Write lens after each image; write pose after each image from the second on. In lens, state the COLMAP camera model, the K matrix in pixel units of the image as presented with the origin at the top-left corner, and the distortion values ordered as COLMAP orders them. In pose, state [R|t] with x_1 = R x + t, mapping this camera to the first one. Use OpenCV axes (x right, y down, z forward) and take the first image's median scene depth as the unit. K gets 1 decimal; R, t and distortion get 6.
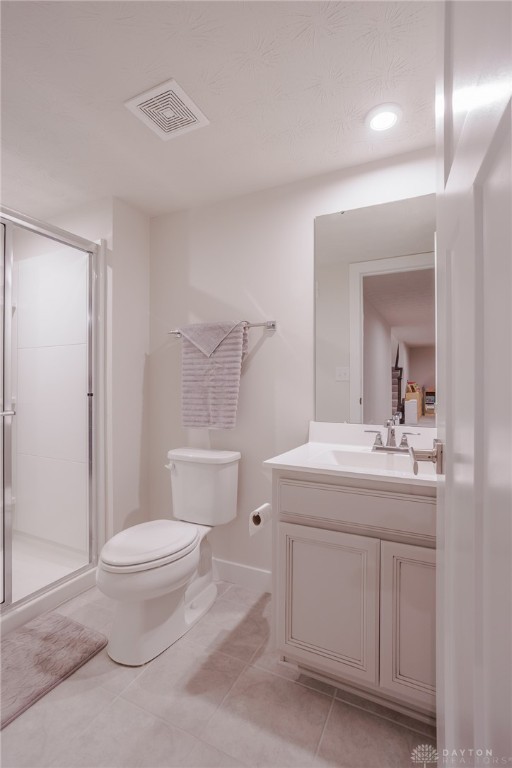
lens RADIAL K [[367.2, 0, 251.1], [0, 367.2, 382.5], [0, 0, 1]] dist [-0.054751, 0.029687]
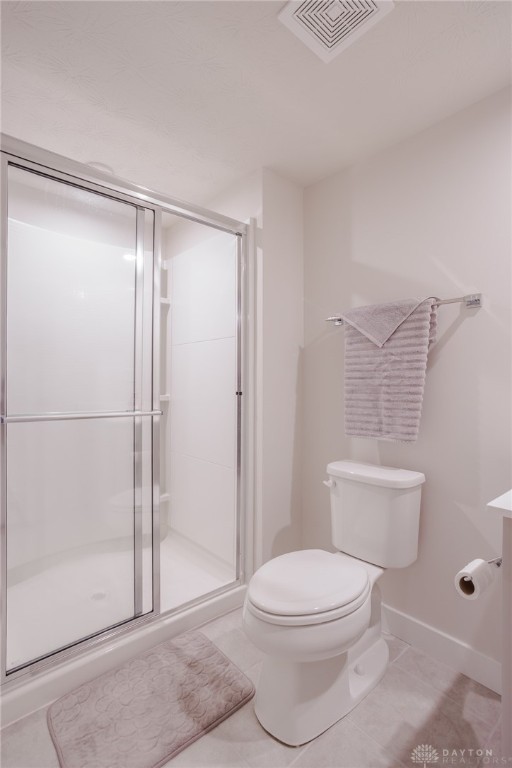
lens RADIAL K [[367.2, 0, 251.1], [0, 367.2, 382.5], [0, 0, 1]] dist [-0.054751, 0.029687]
pose [[0.925896, 0.005271, -0.377743, -0.078983], [-0.003866, 0.999983, 0.004476, 0.002703], [0.377760, -0.002684, 0.925900, 0.185230]]
